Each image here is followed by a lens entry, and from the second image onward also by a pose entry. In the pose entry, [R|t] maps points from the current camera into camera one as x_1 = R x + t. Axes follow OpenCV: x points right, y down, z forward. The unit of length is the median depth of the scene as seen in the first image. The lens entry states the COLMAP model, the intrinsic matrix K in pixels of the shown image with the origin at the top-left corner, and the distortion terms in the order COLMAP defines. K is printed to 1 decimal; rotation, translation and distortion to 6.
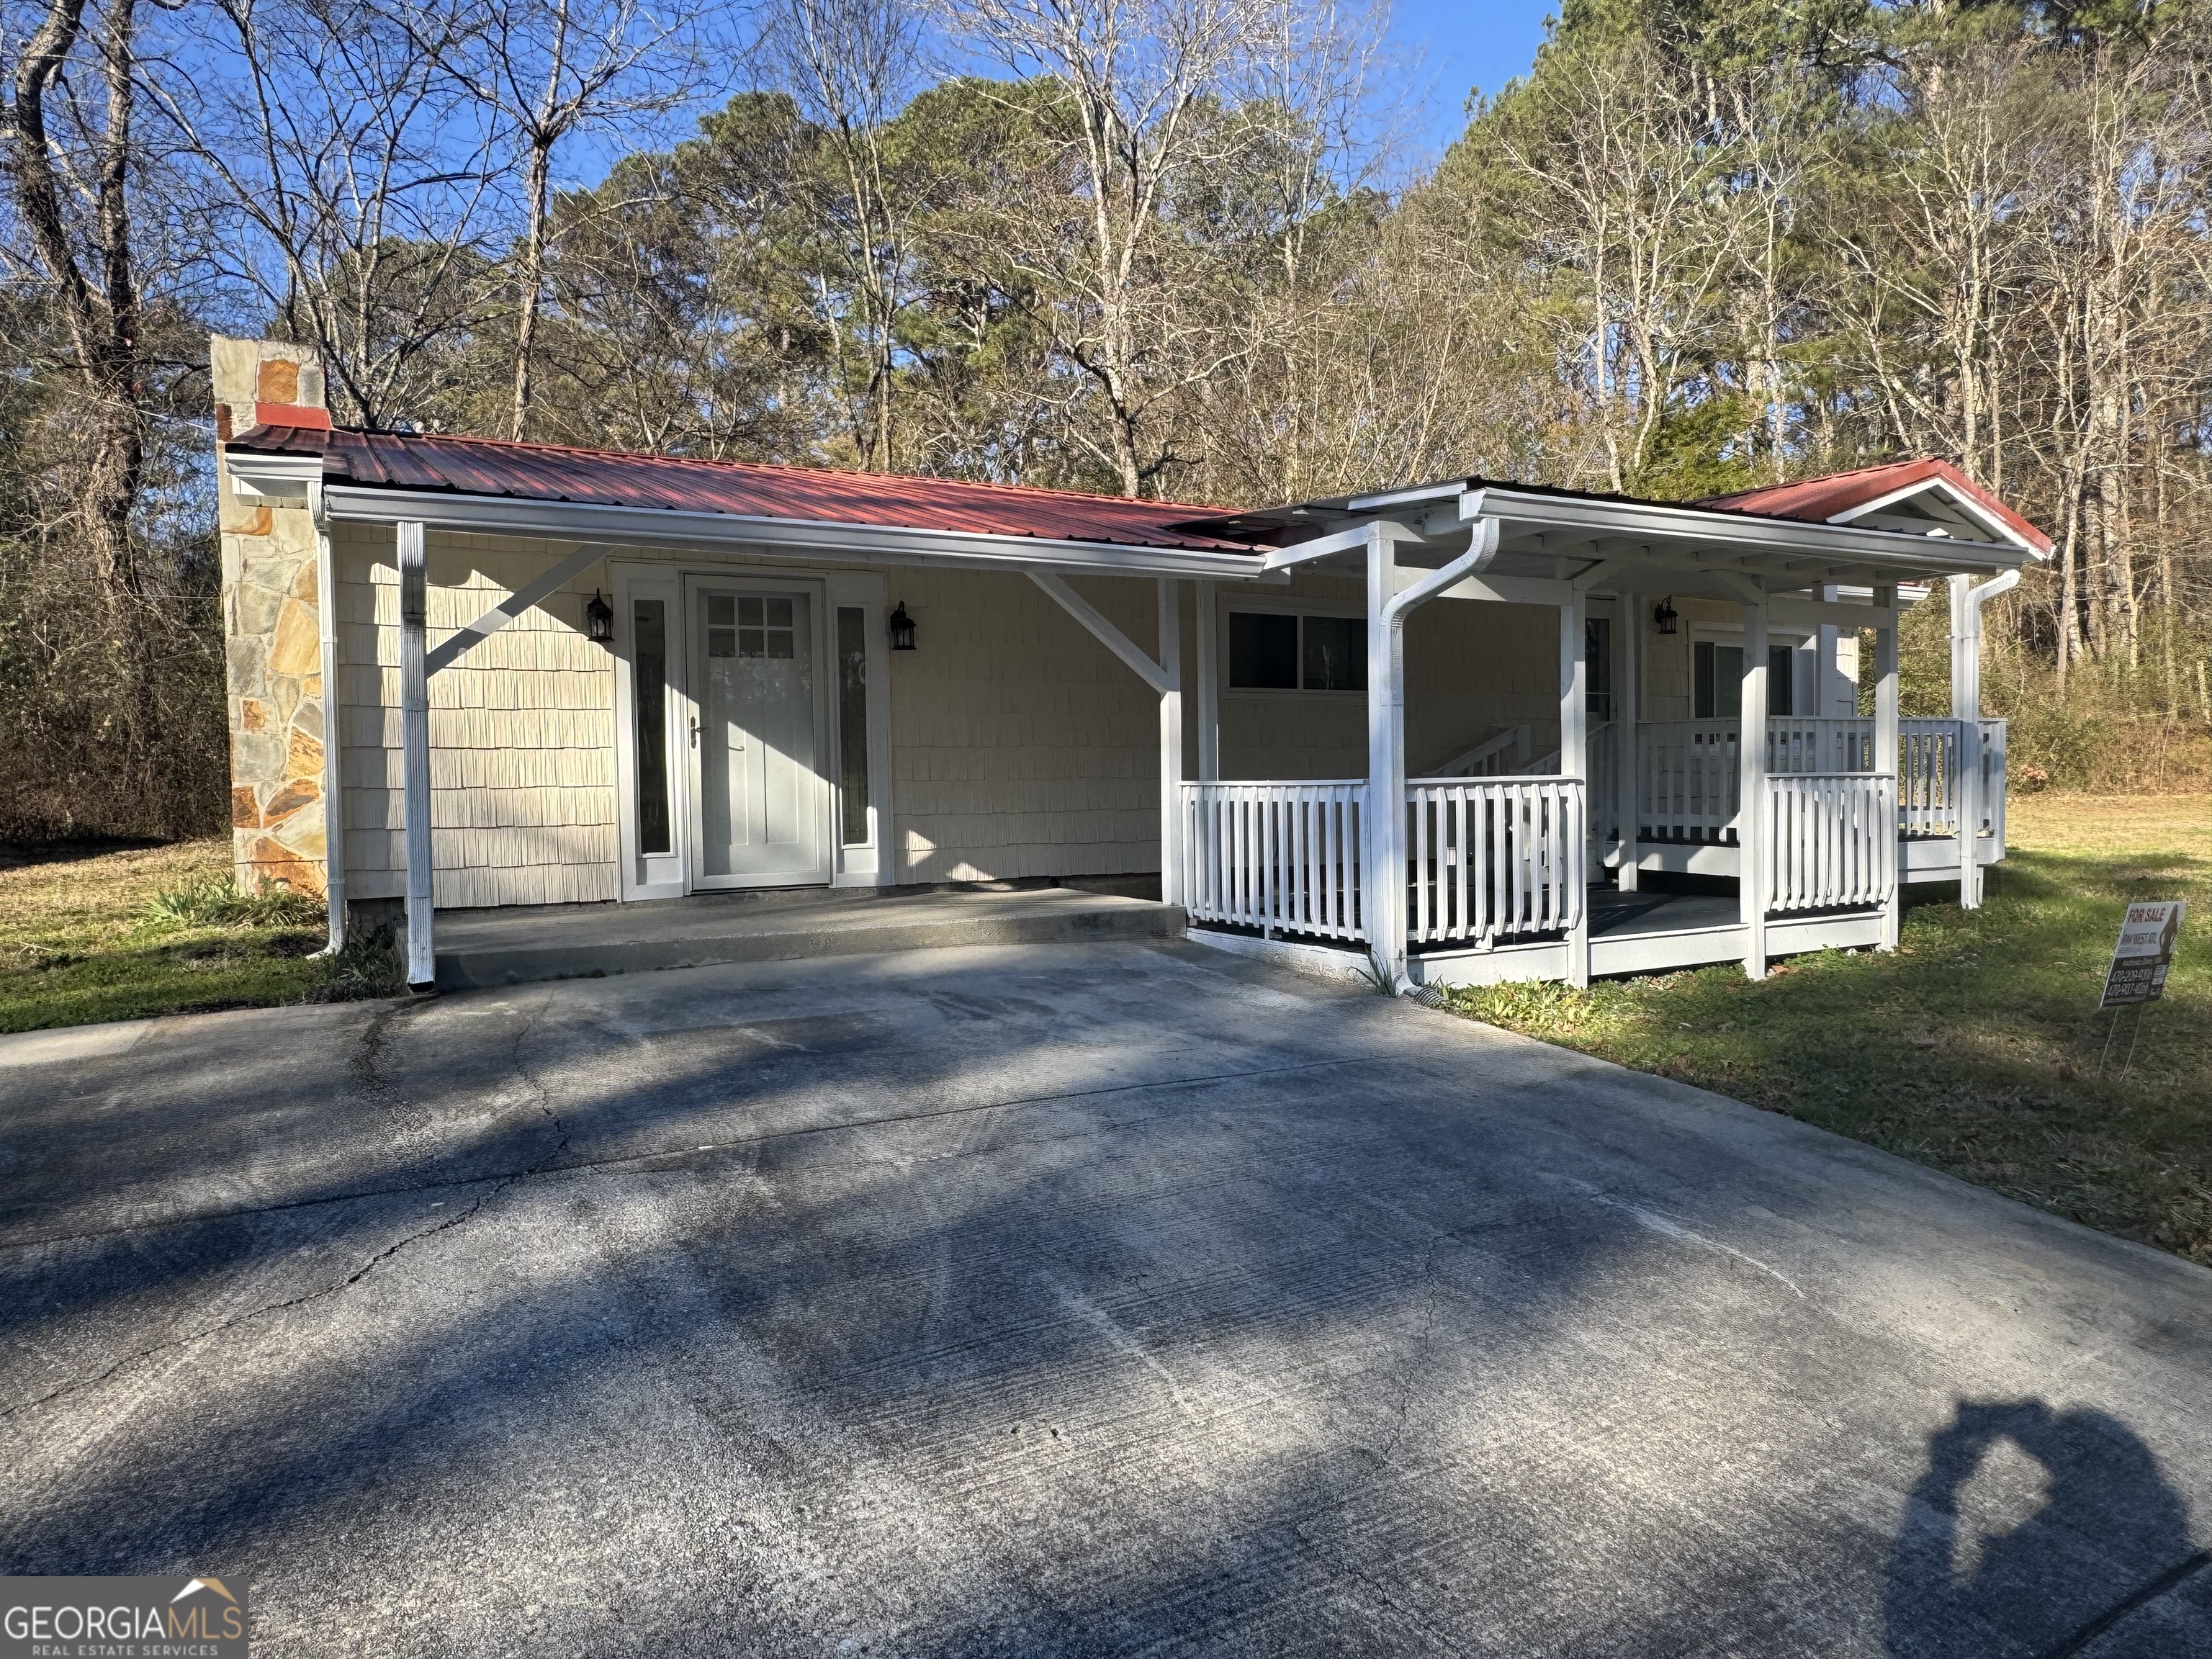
lens RADIAL K [[1430.9, 0, 1088.5], [0, 1430.9, 828.8], [0, 0, 1]] dist [-0.002996, 0.001187]
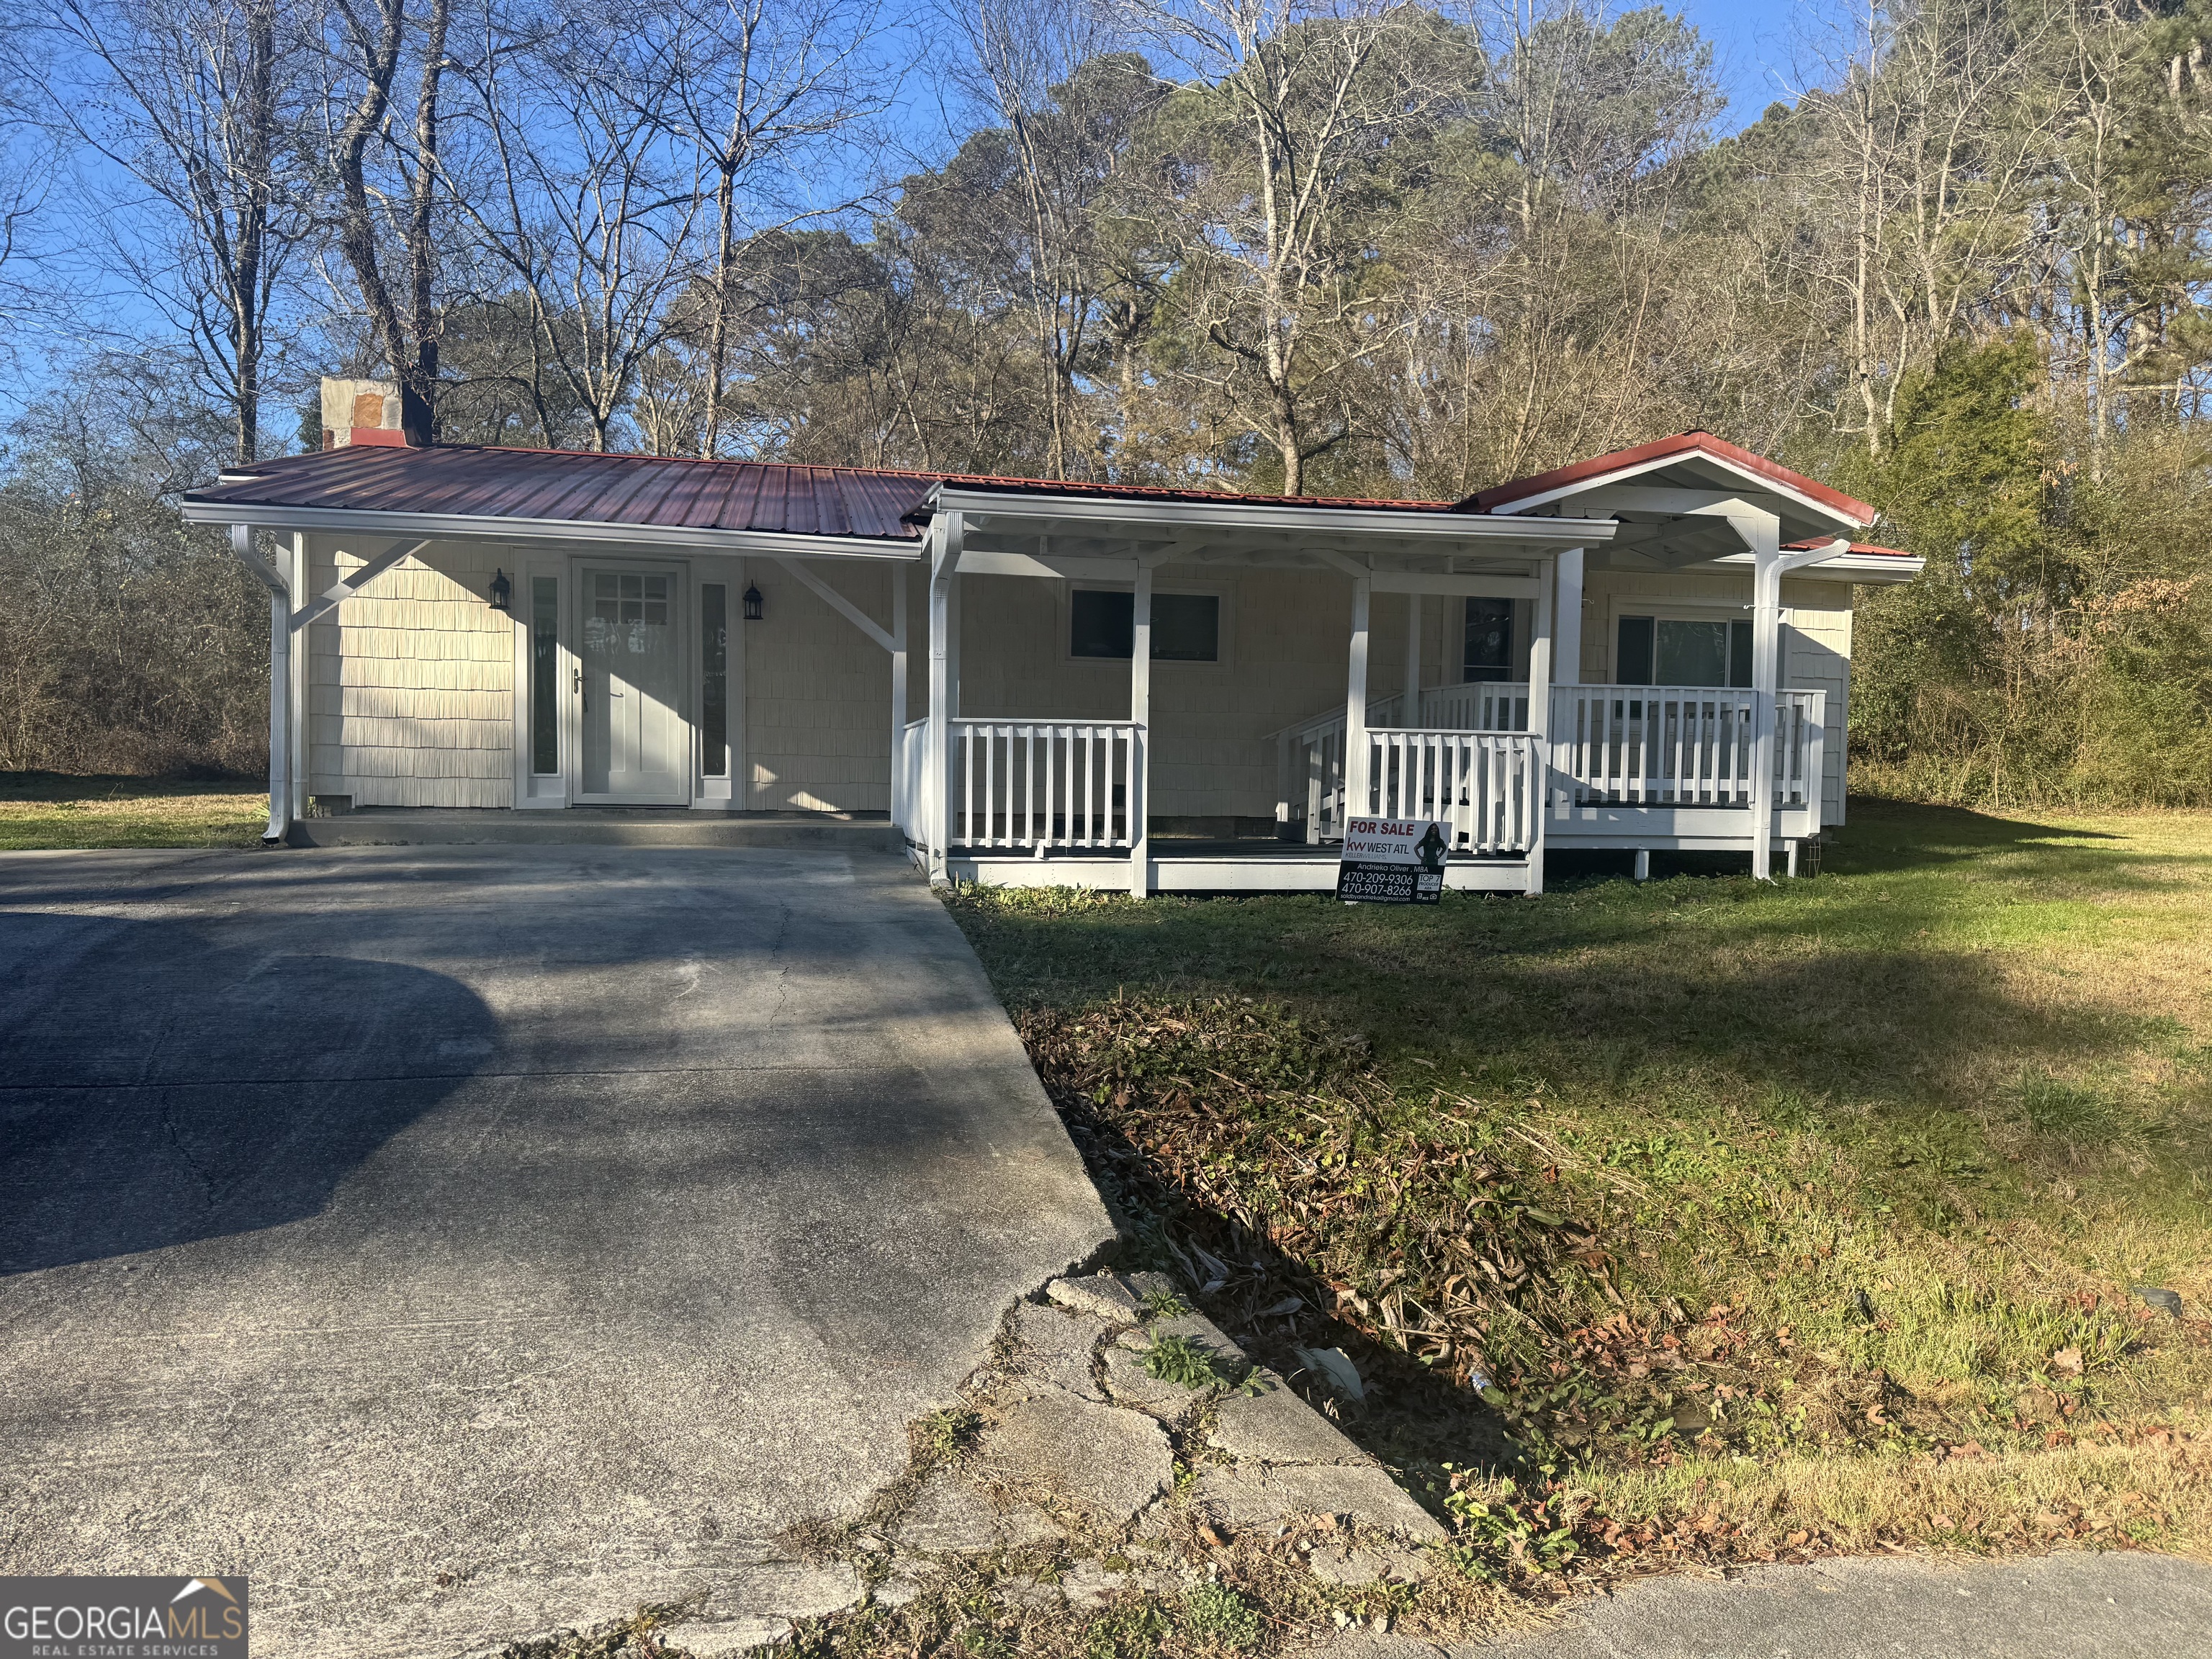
lens RADIAL K [[1577.8, 0, 1102.2], [0, 1577.8, 831.3], [0, 0, 1]] dist [0.059049, -0.058100]
pose [[0.959621, 0.039045, -0.278574, 0.567100], [-0.039606, 0.999209, 0.003614, 0.042991], [0.278495, 0.007565, 0.960408, -0.235668]]
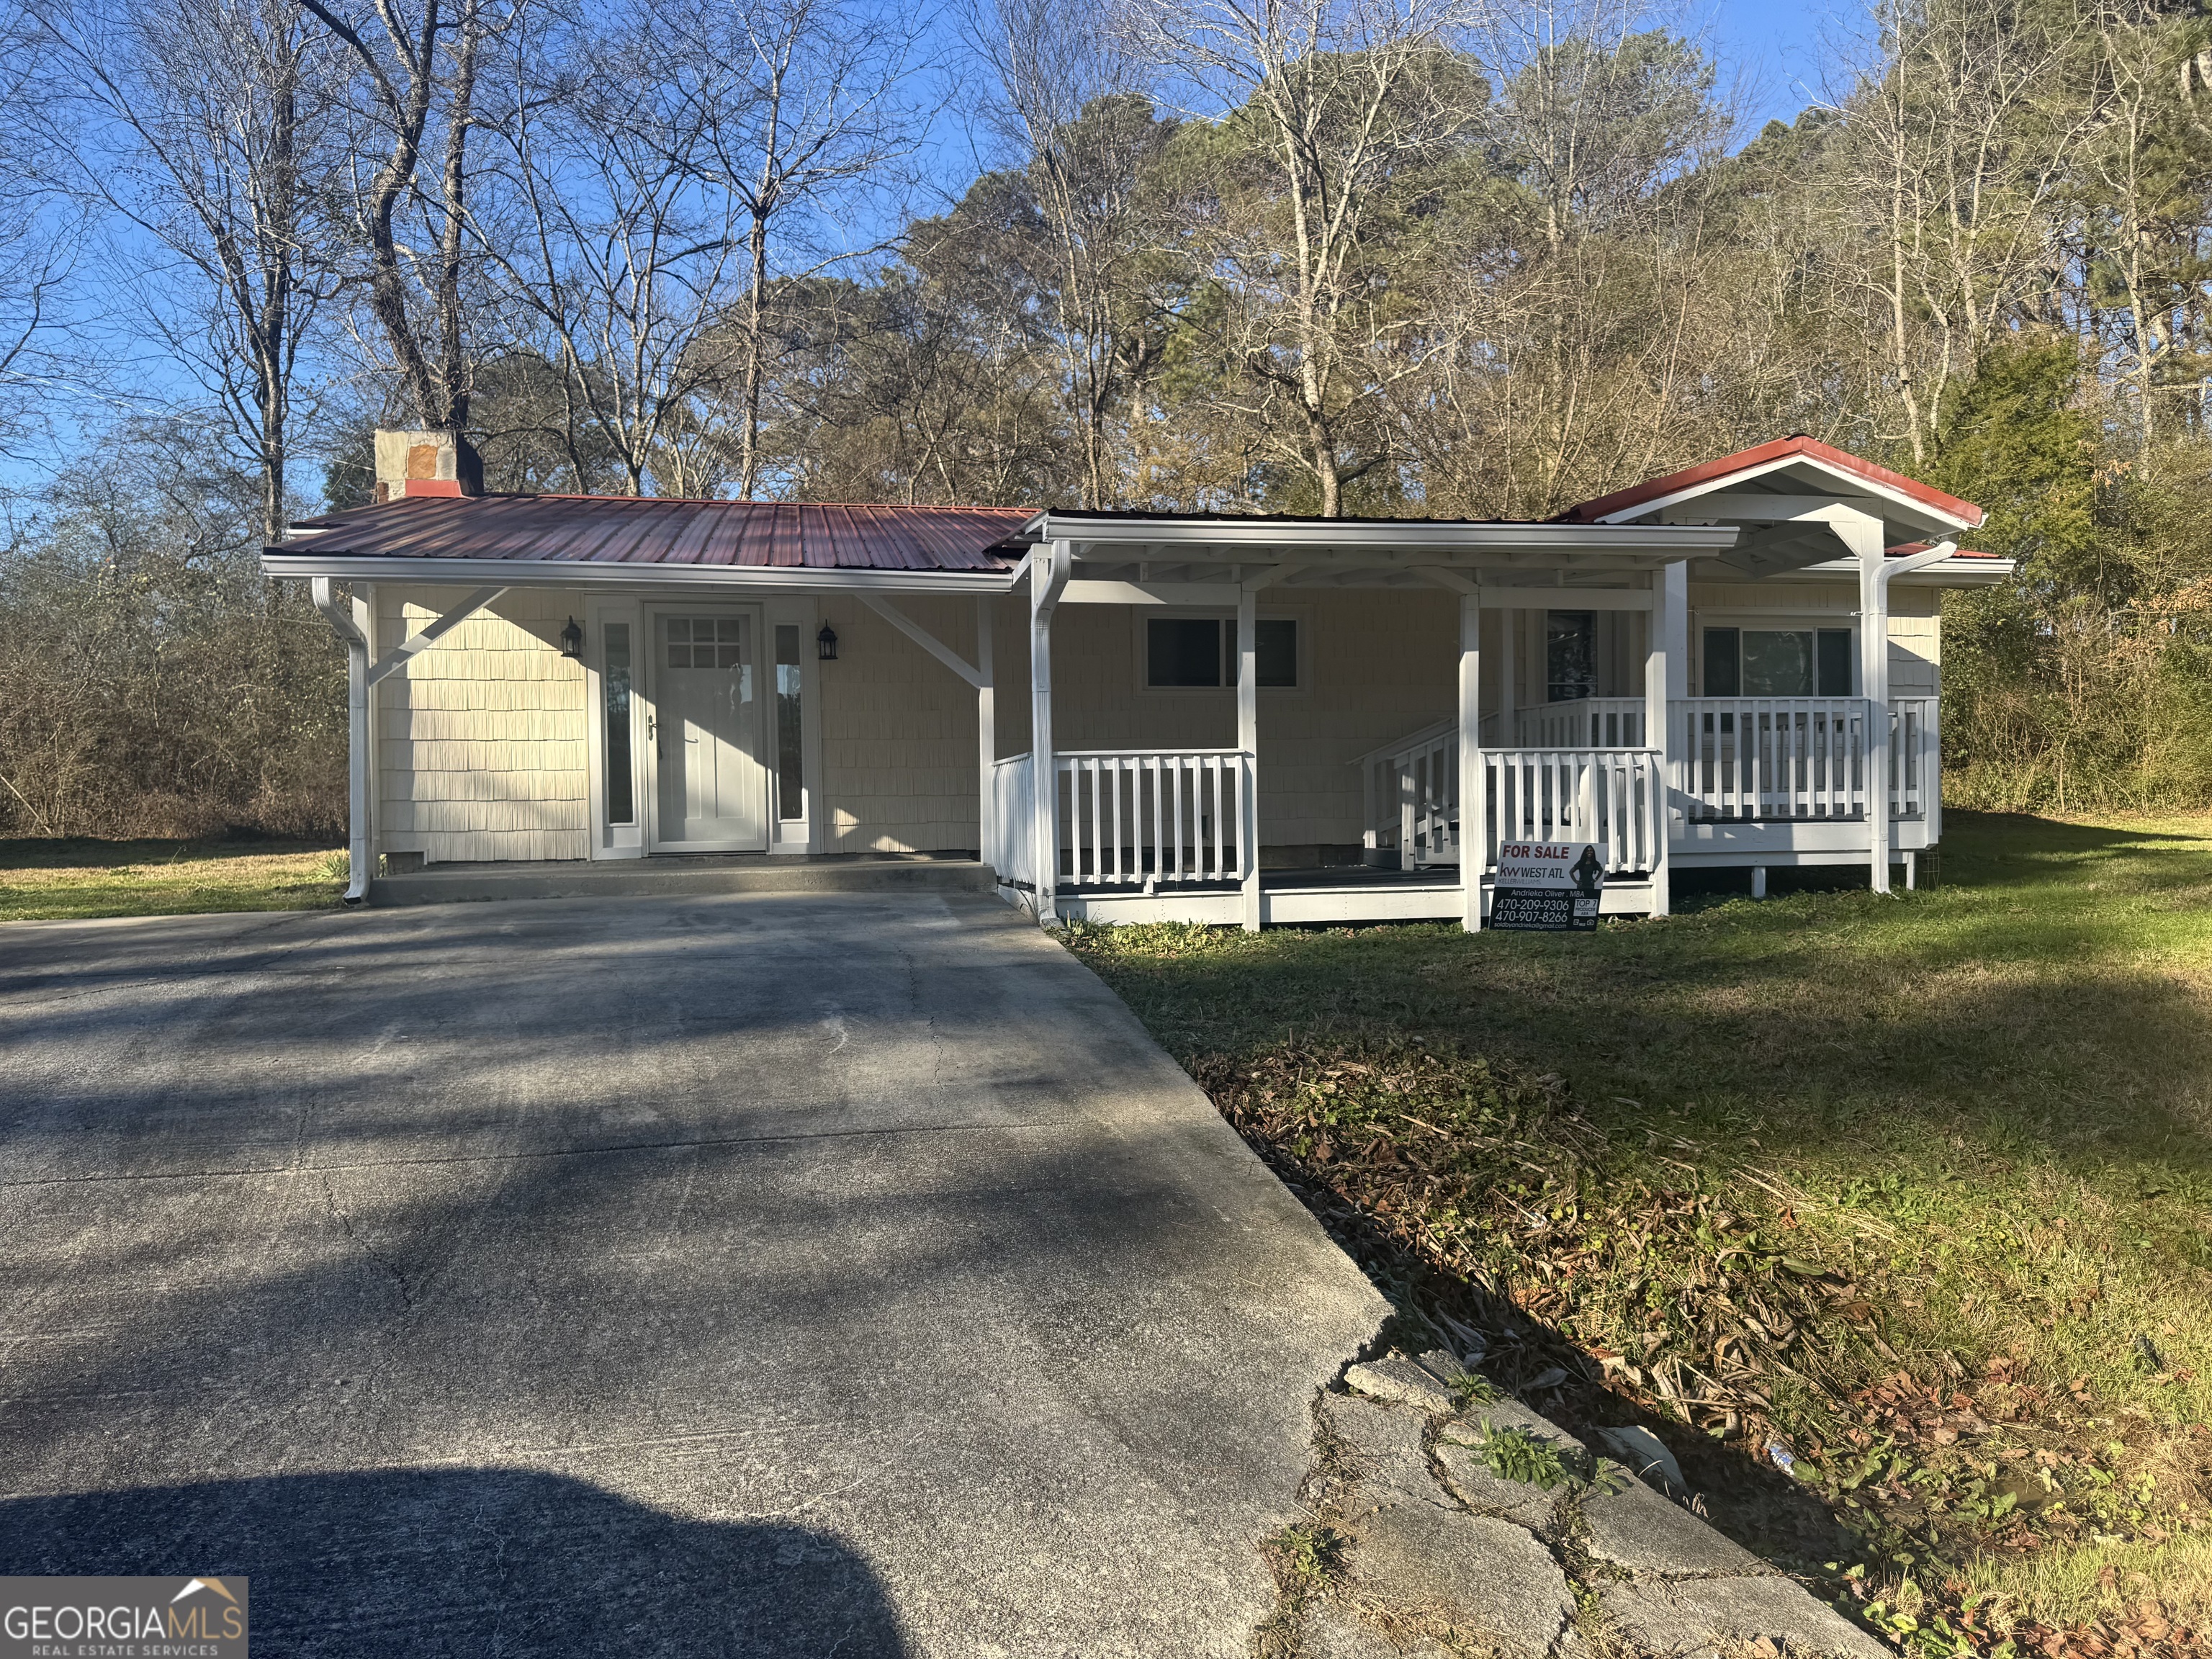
lens RADIAL K [[1577.8, 0, 1112.1], [0, 1577.8, 819.1], [0, 0, 1]] dist [0.059049, -0.058100]
pose [[0.959598, 0.001158, -0.281371, 0.495112], [-0.008454, 0.999659, -0.024718, 0.043395], [0.281246, 0.026098, 0.959281, -0.219598]]
